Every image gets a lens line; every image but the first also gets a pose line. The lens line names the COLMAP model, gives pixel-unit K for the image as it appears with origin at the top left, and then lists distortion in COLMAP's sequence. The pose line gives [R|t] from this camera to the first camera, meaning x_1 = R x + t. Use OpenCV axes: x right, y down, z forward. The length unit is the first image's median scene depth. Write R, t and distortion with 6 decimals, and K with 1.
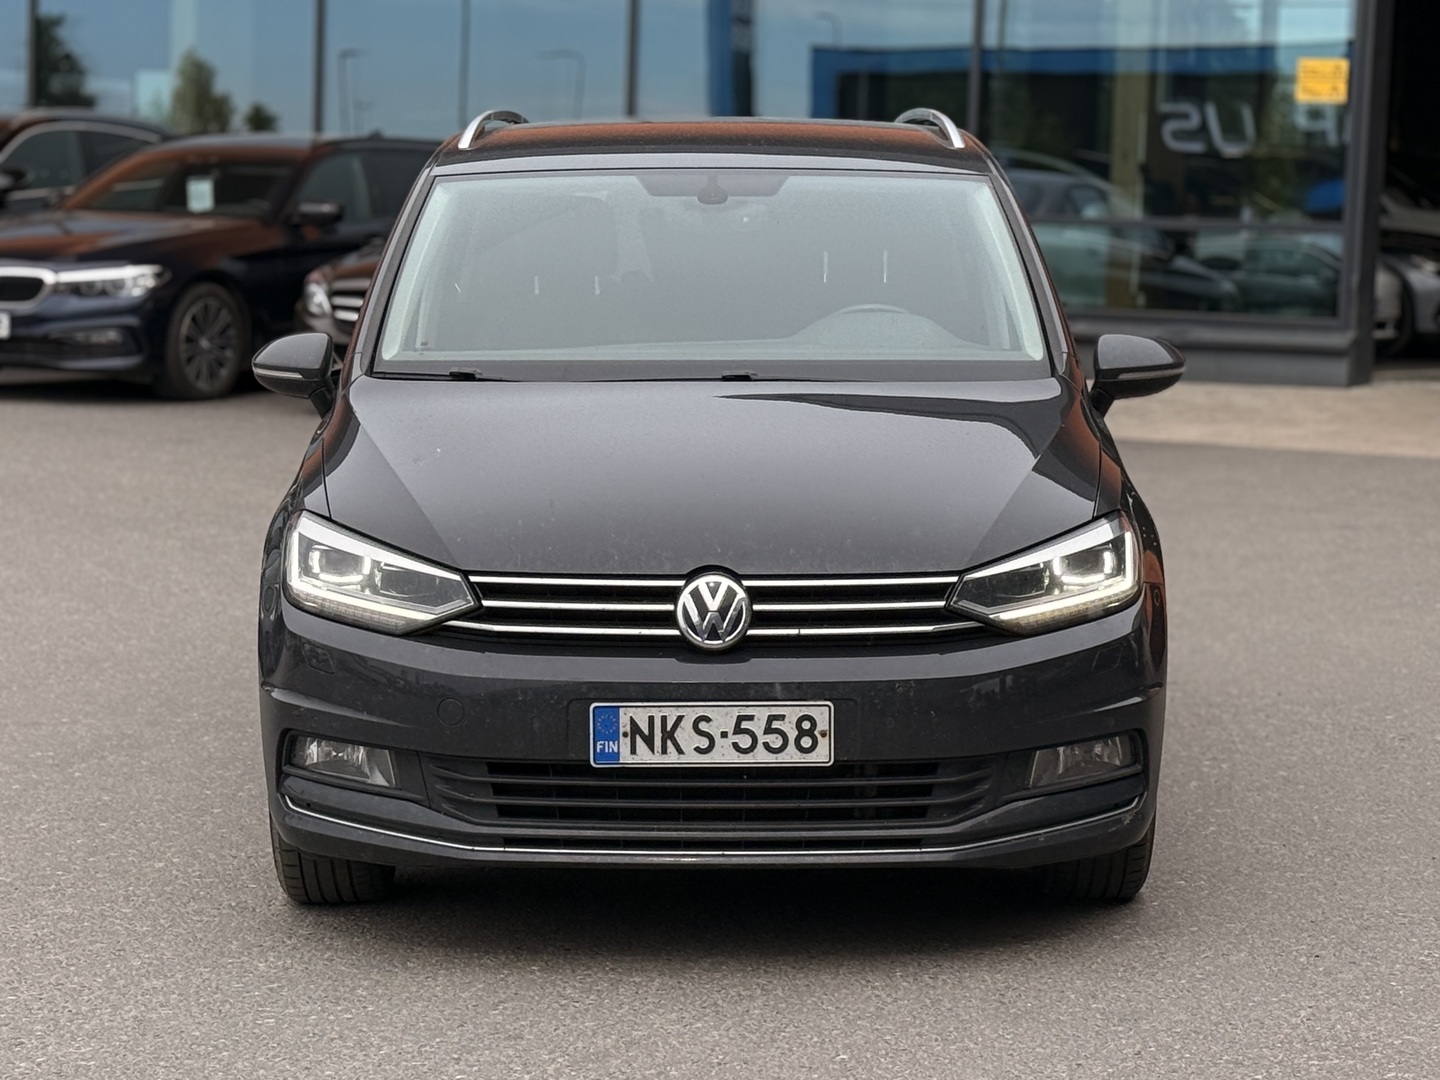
lens RADIAL K [[3700.5, 0, 721.4], [0, 3700.5, 541.7], [0, 0, 1]] dist [-0.153785, 0.000000]
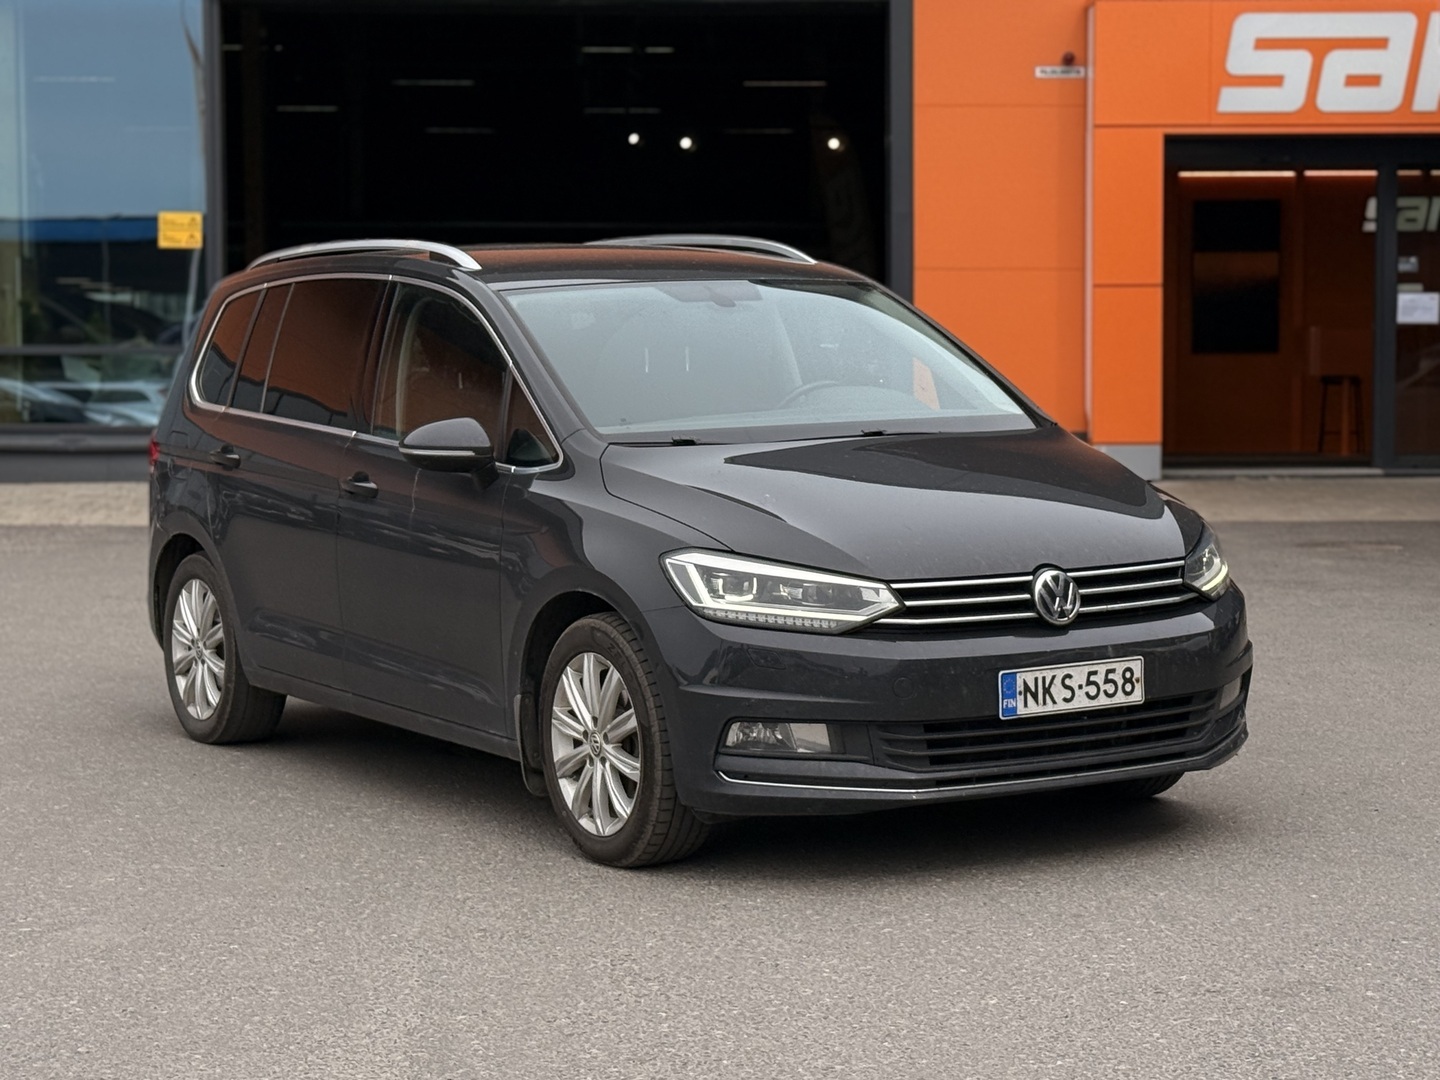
lens RADIAL K [[3038.3, 0, 718.9], [0, 3038.3, 538.6], [0, 0, 1]] dist [0.054742, 0.000000]
pose [[0.875535, -0.061000, 0.479288, -0.640349], [0.074024, 0.997222, -0.008303, -0.002339], [-0.477450, 0.042748, 0.877618, 0.085873]]
